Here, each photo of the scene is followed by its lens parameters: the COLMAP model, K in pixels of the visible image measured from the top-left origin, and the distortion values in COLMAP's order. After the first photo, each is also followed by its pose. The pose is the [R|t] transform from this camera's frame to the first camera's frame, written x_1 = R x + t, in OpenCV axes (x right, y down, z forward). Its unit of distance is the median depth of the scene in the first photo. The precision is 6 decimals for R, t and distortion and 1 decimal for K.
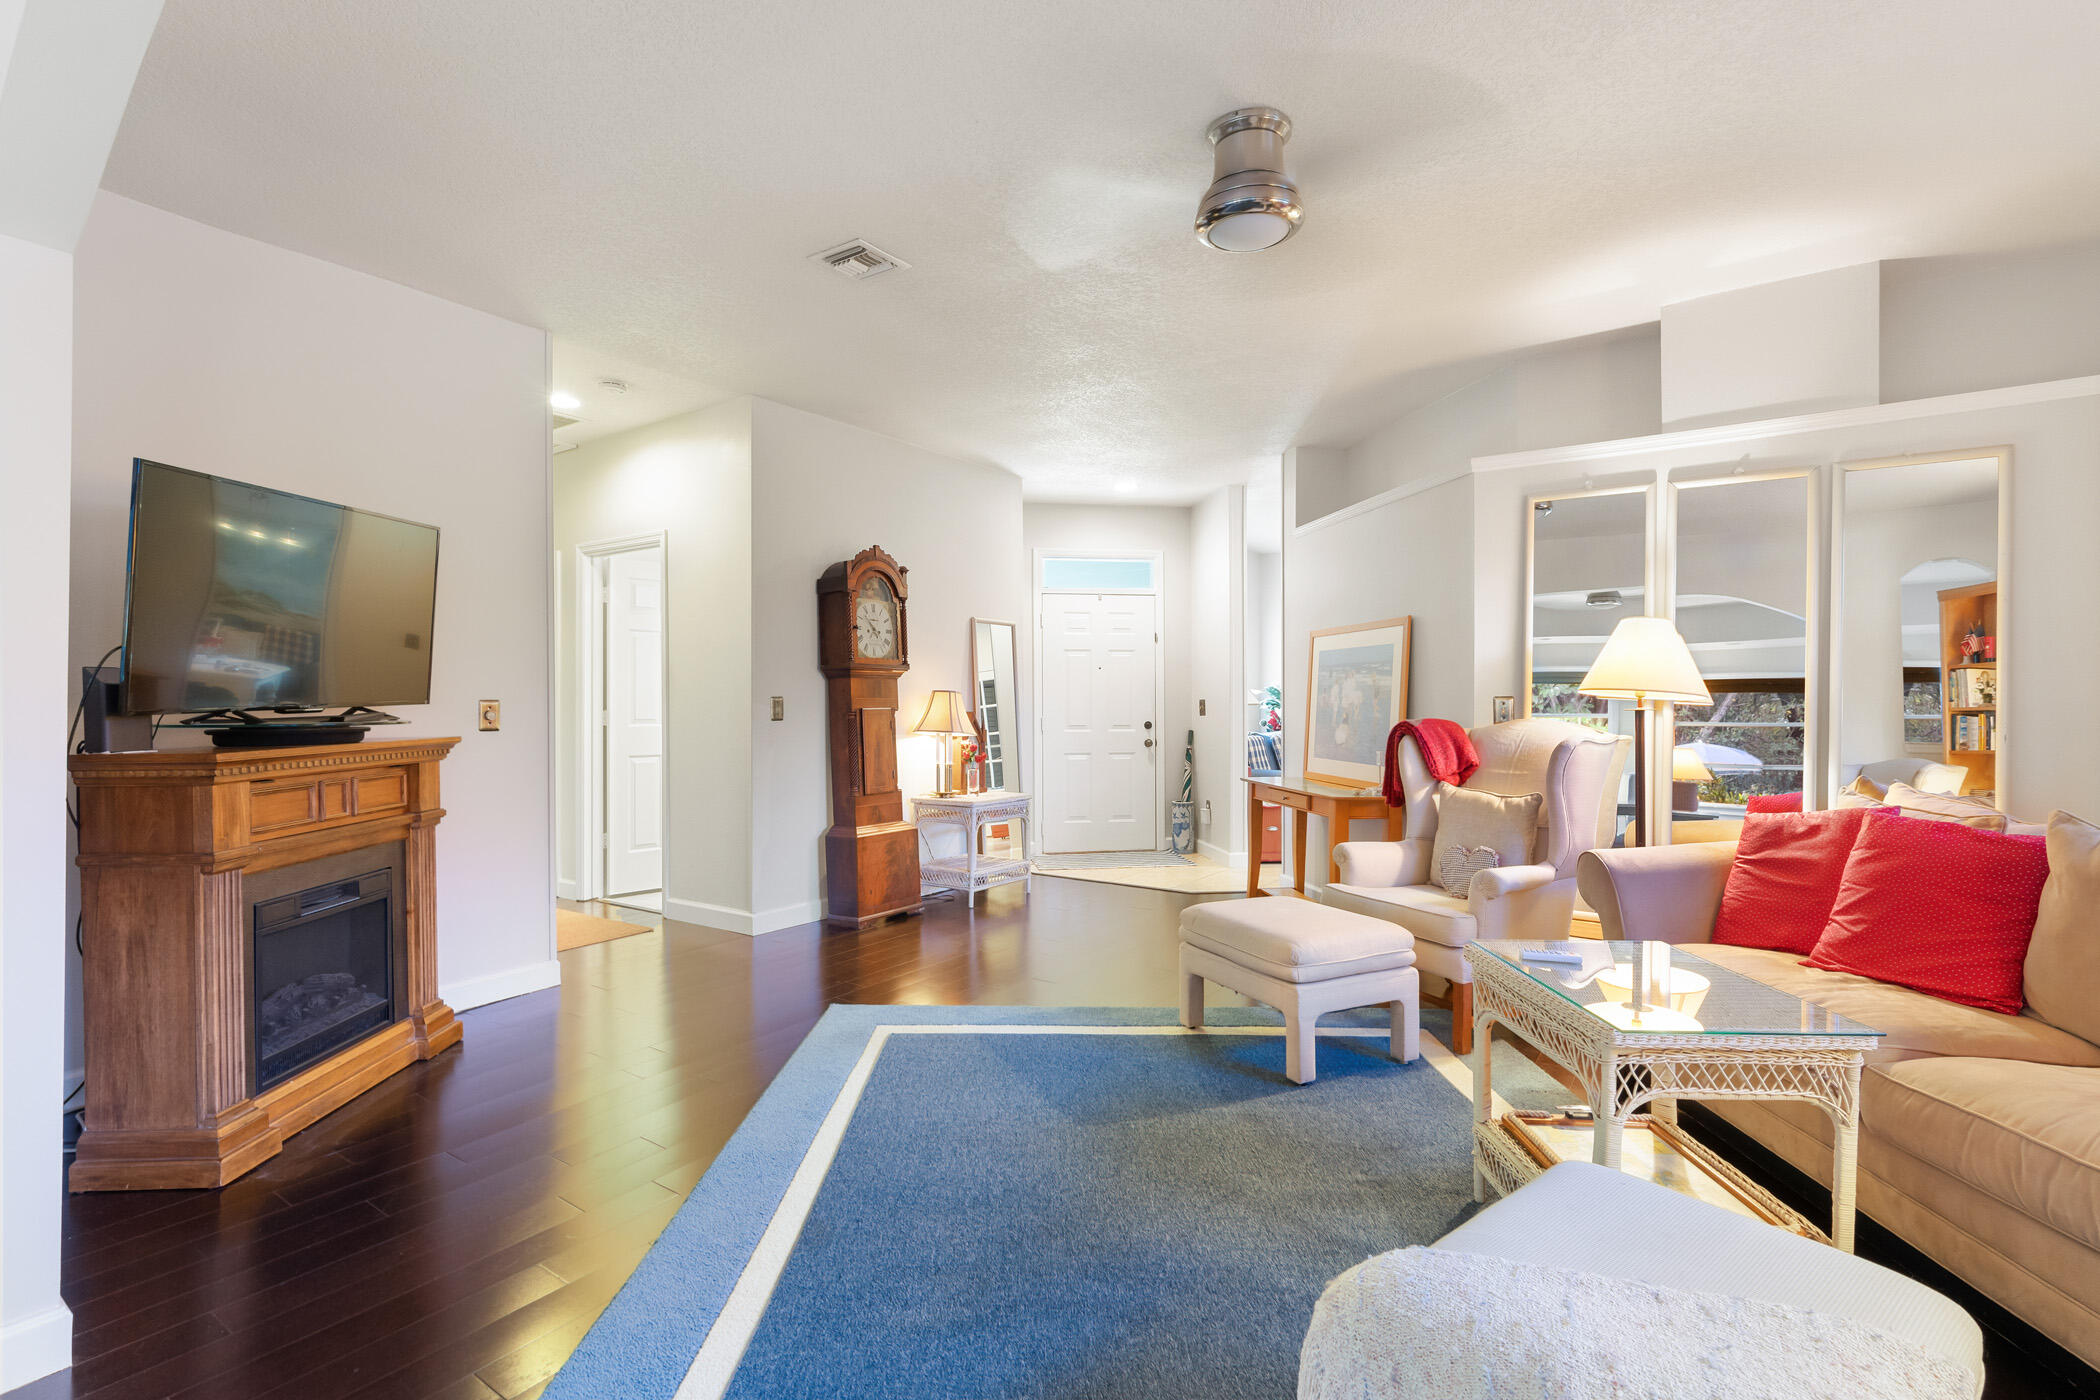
lens RADIAL K [[957.9, 0, 1050.0], [0, 957.9, 700.0], [0, 0, 1]] dist [0.000087, 0.000010]
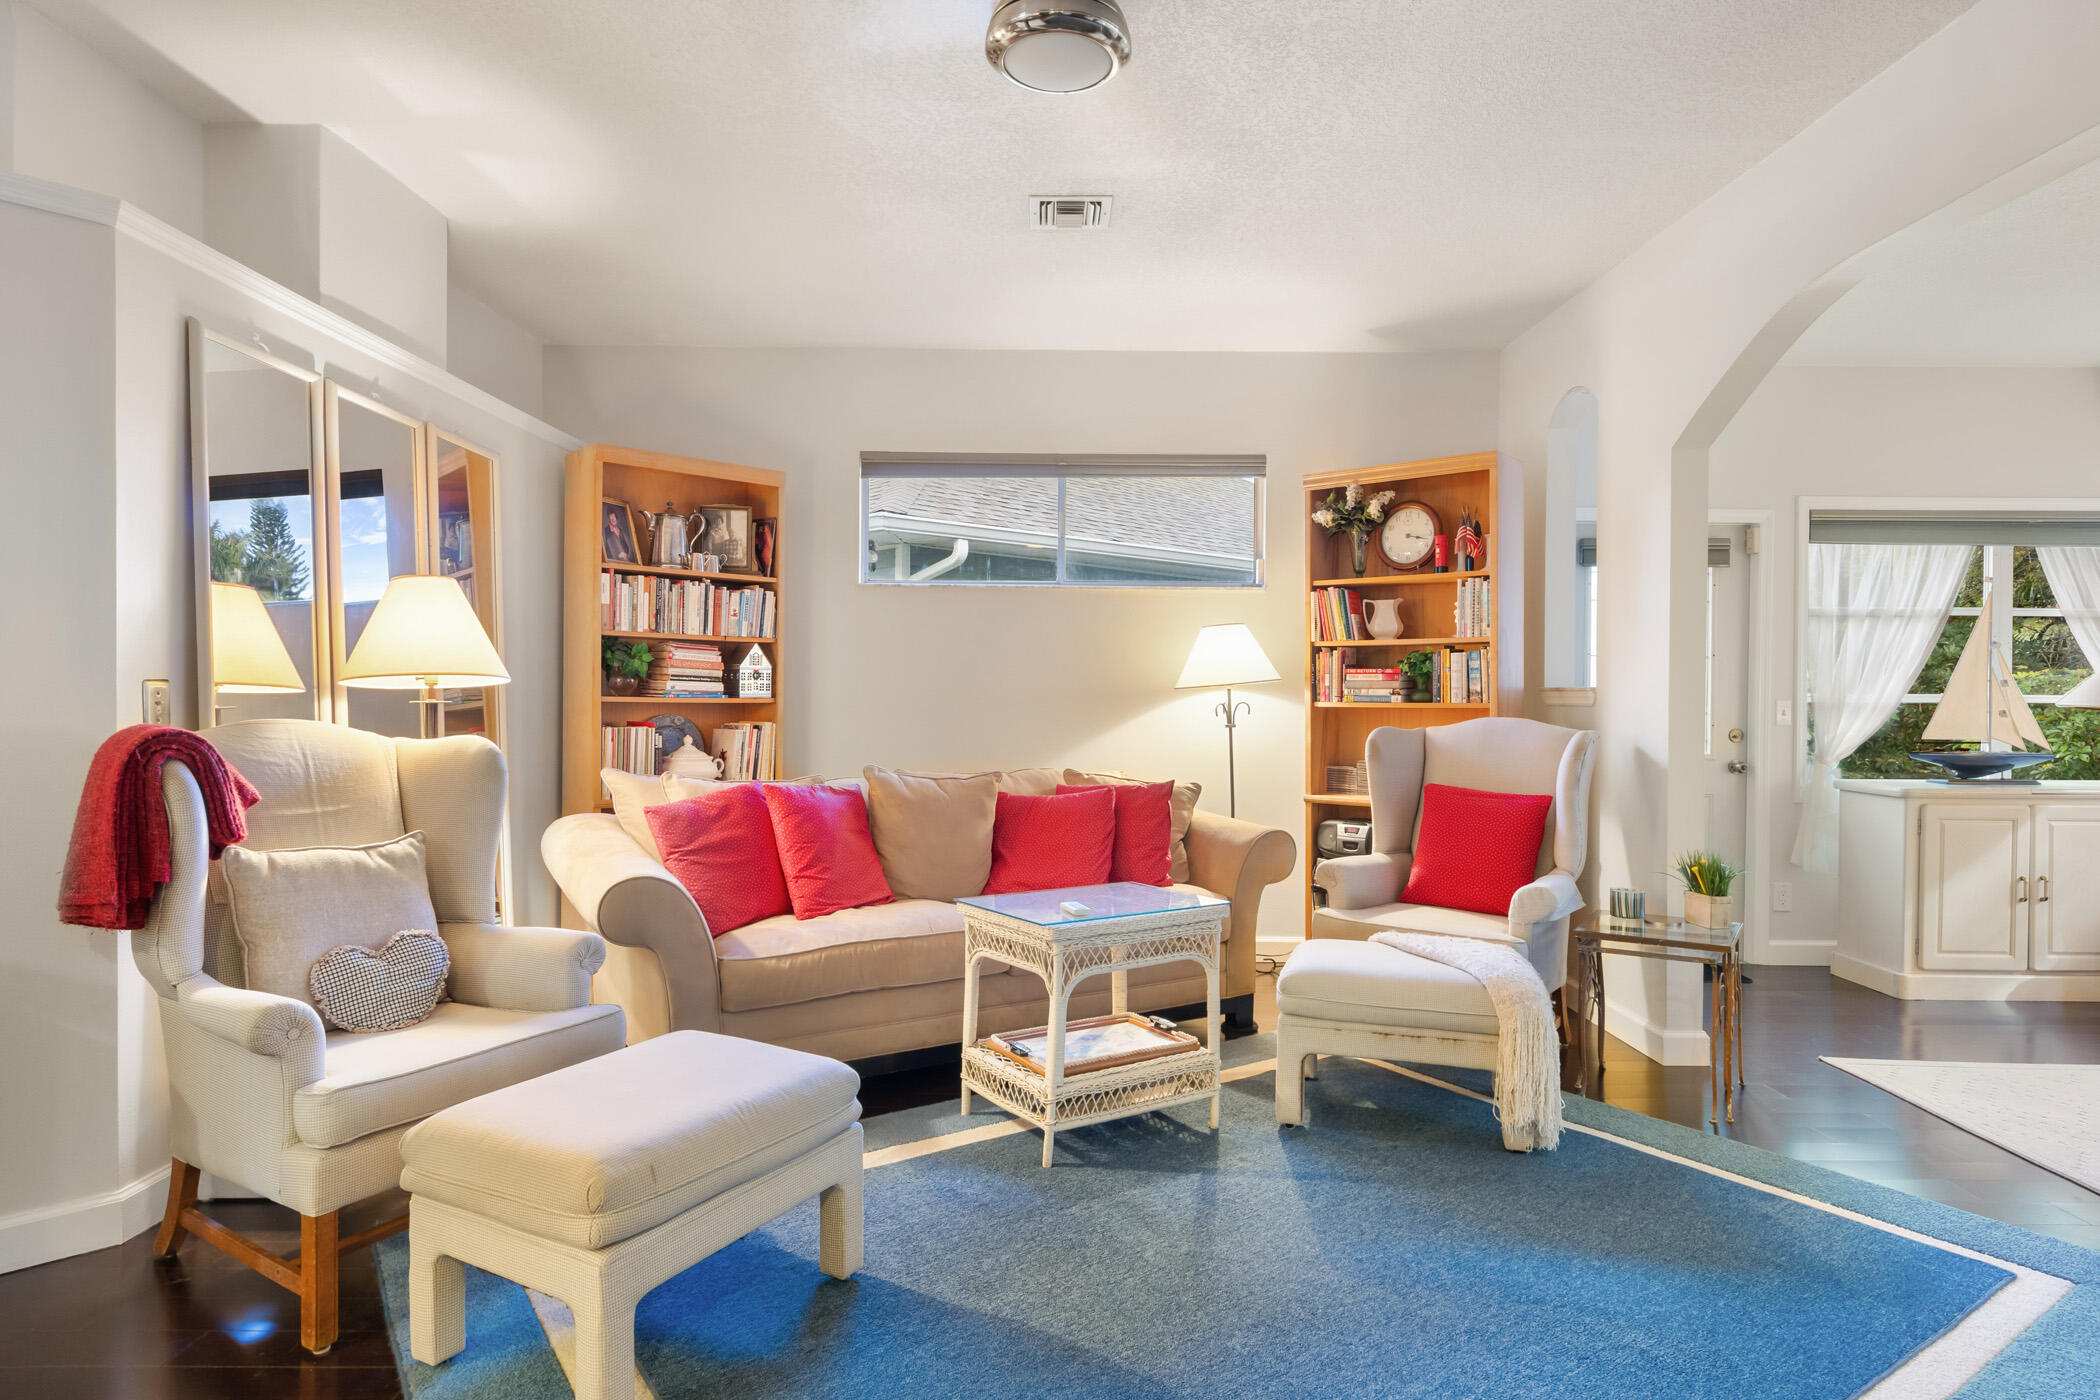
lens RADIAL K [[1173.3, 0, 1050.0], [0, 1173.3, 700.0], [0, 0, 1]] dist [0.018199, -0.000058]
pose [[-0.578181, -0.006763, 0.815880, -0.400485], [-0.013589, 0.999907, -0.001342, 0.003047], [-0.815795, -0.011862, -0.578219, 1.139398]]
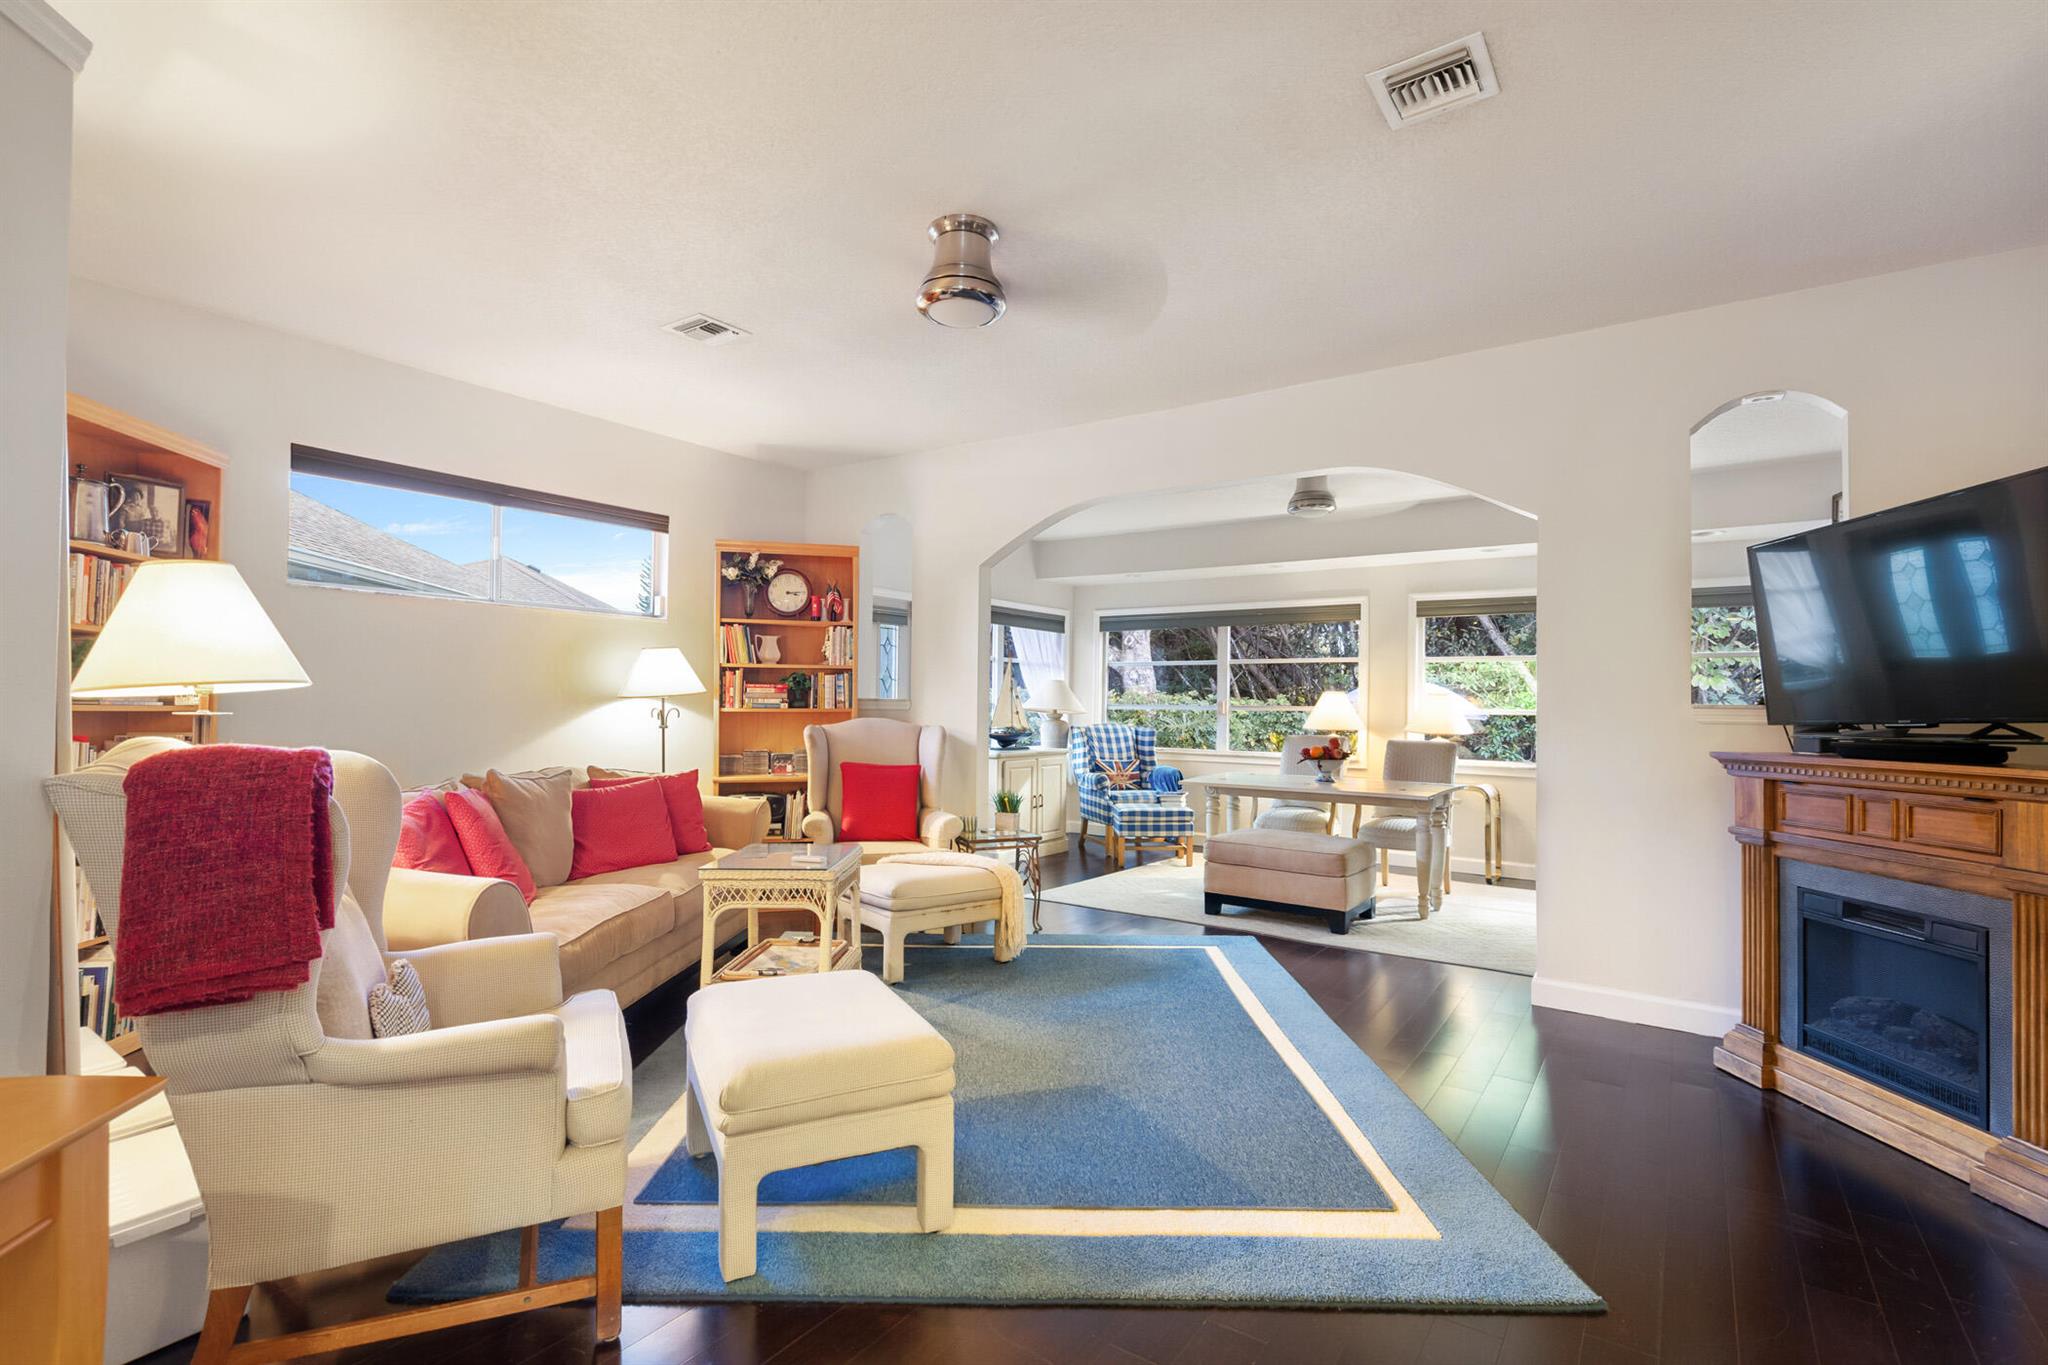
lens RADIAL K [[934.2, 0, 1024.0], [0, 934.2, 682.5], [0, 0, 1]] dist [0.000087, 0.000010]
pose [[-0.999962, -0.007384, 0.004721, 0.087698], [-0.007543, 0.999372, -0.034621, 0.006895], [-0.004462, -0.034655, -0.999389, 1.591908]]
